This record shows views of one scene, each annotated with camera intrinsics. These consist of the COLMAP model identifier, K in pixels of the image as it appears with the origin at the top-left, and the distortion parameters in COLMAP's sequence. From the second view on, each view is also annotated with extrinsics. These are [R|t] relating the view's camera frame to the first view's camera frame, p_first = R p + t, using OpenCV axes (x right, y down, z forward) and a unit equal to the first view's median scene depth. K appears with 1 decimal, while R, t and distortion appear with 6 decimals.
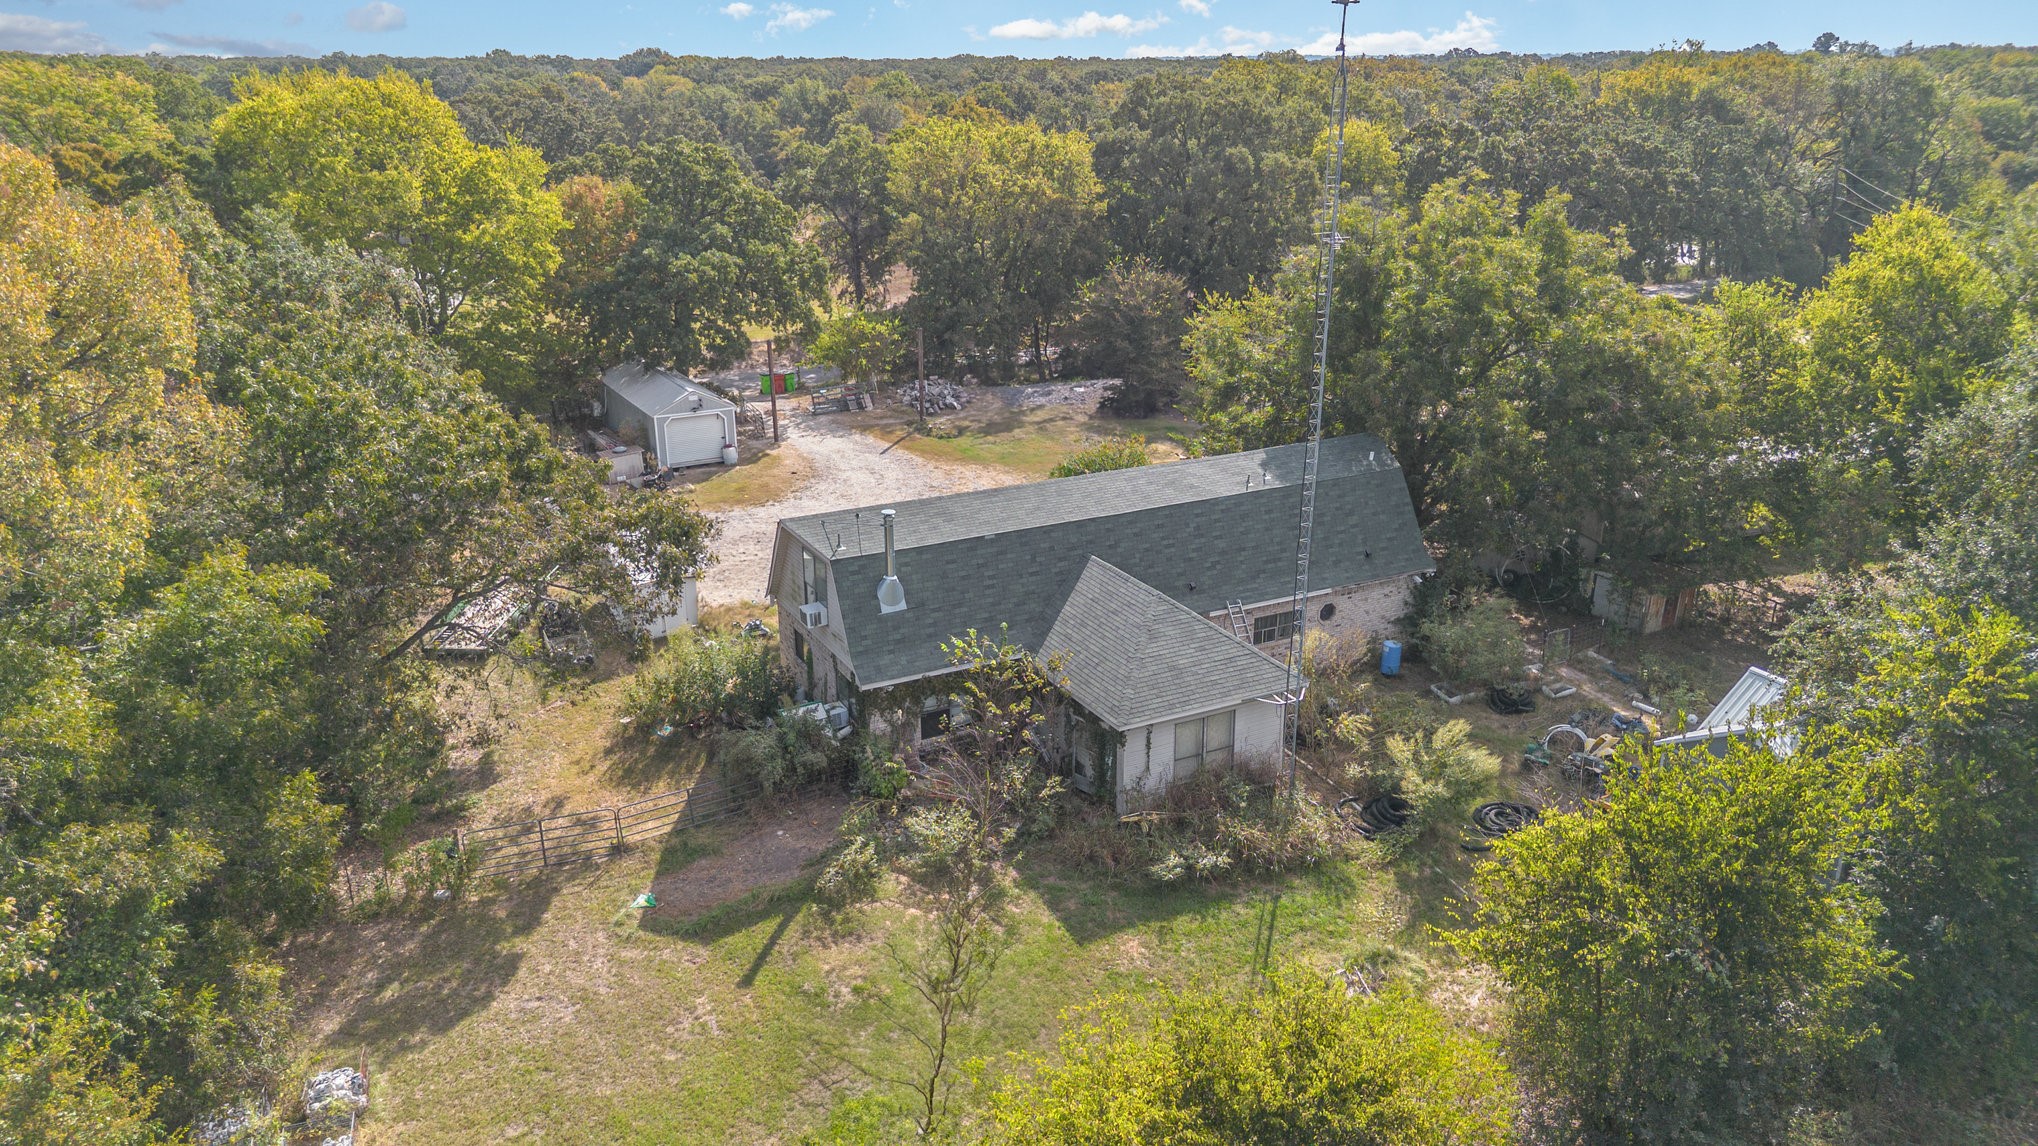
lens RADIAL K [[1456.4, 0, 1024.1], [0, 1456.4, 577.4], [0, 0, 1]] dist [0.066313, -0.066524]
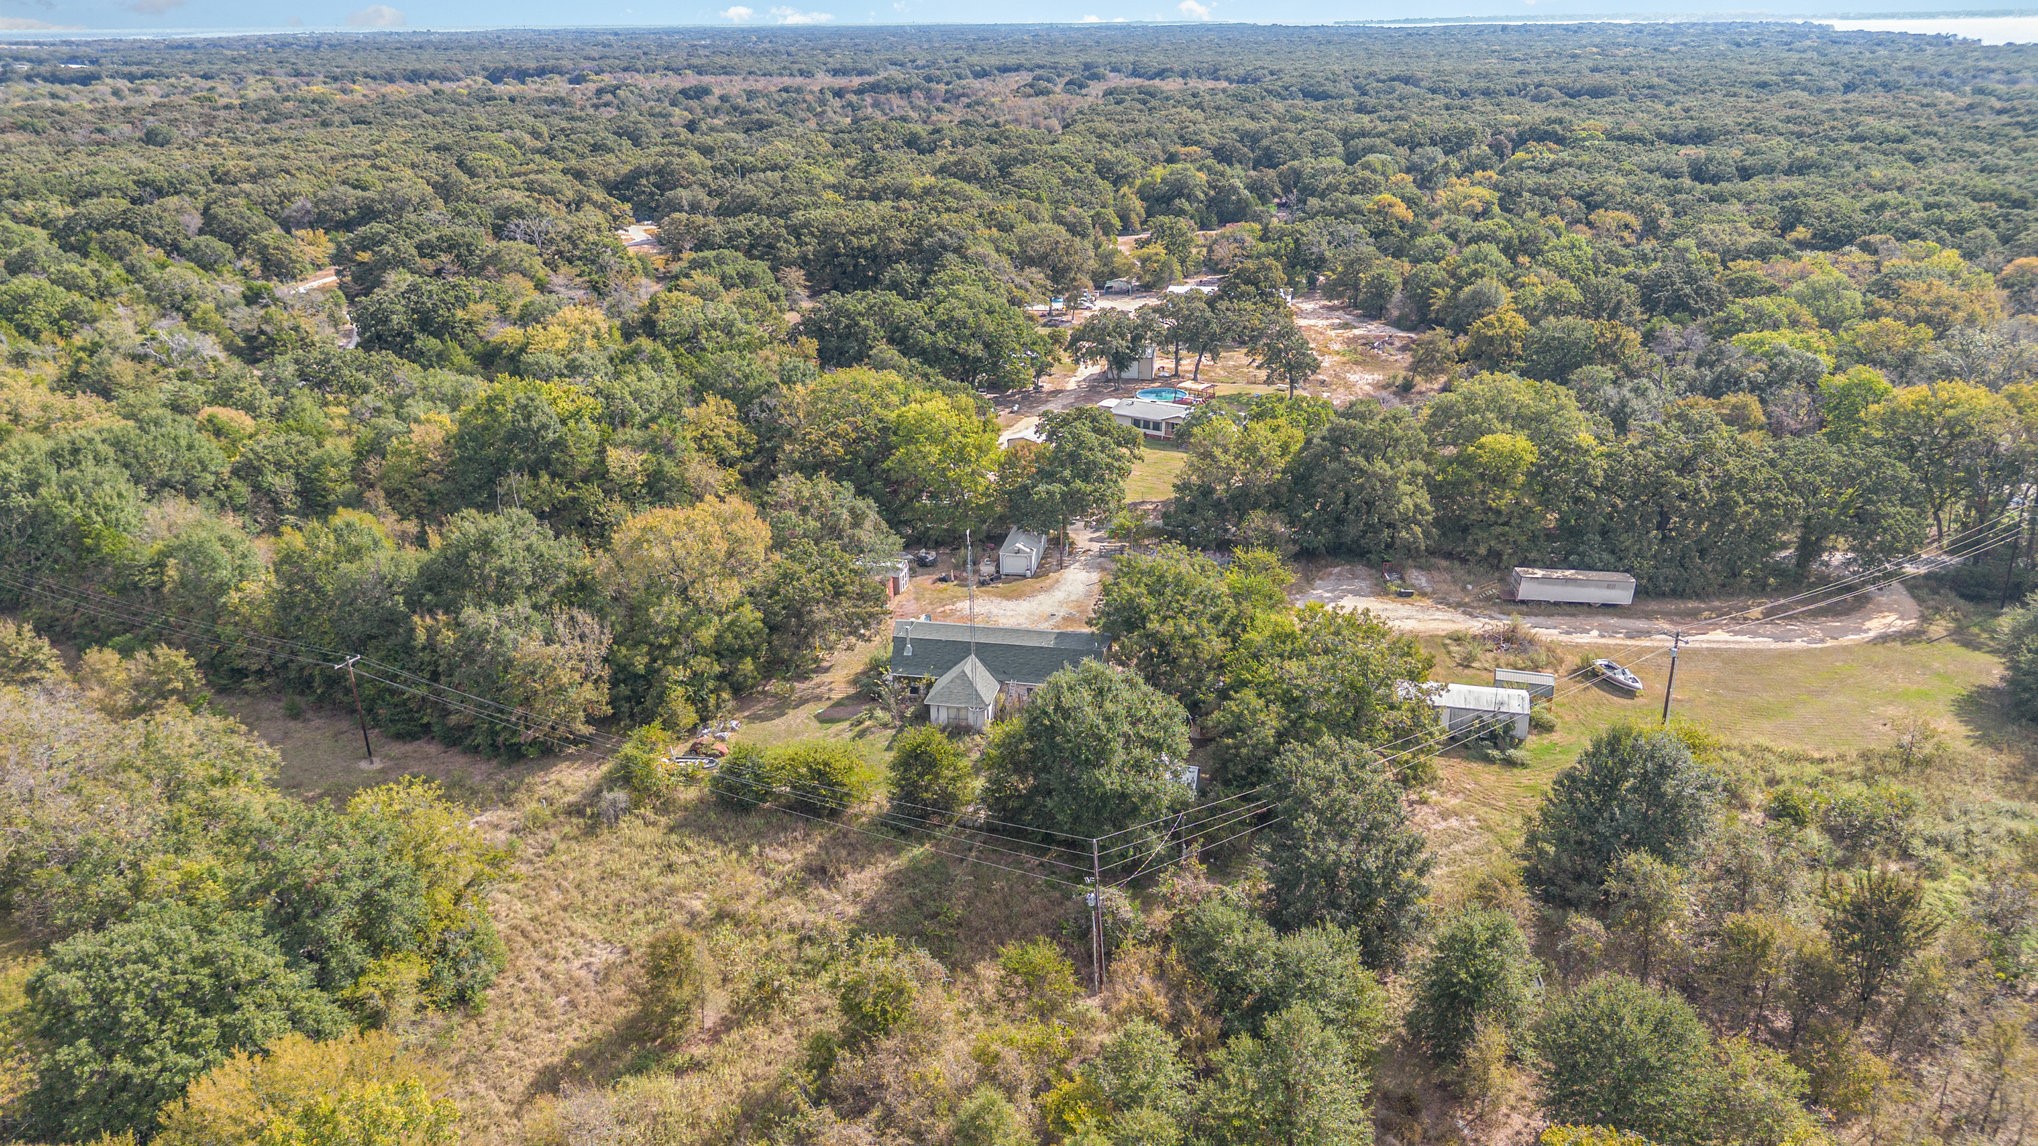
lens RADIAL K [[1456.4, 0, 1018.8], [0, 1456.4, 569.8], [0, 0, 1]] dist [0.066313, -0.066524]
pose [[0.771023, 0.218308, -0.598219, 2.135446], [-0.200359, 0.974857, 0.097520, -0.564358], [0.604467, 0.044669, 0.795377, -1.592228]]
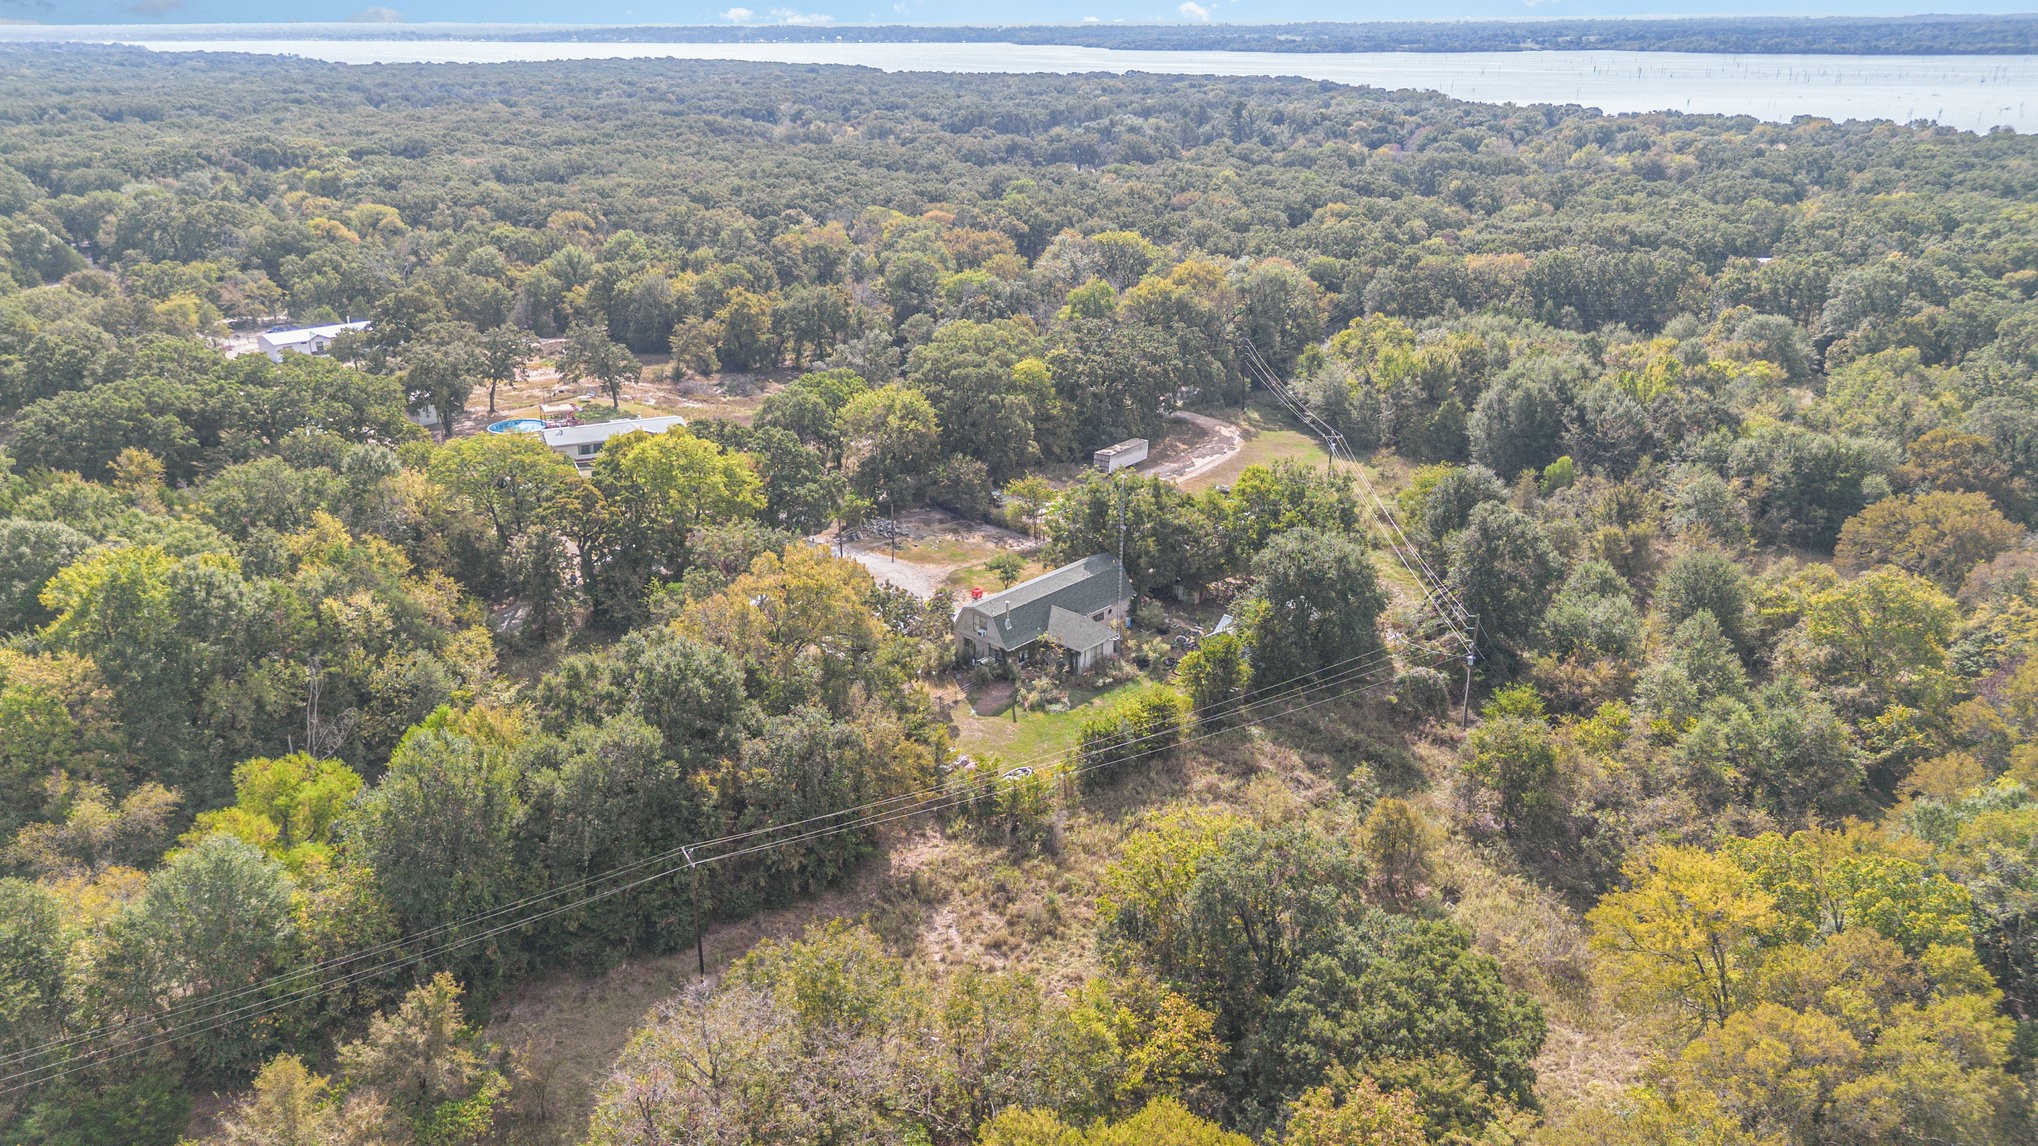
lens RADIAL K [[1456.4, 0, 1035.8], [0, 1456.4, 555.4], [0, 0, 1]] dist [0.066313, -0.066524]
pose [[0.942363, -0.114398, 0.314428, -1.143856], [0.110912, 0.993406, 0.029021, -0.255169], [-0.315674, 0.007526, 0.948838, -2.447757]]
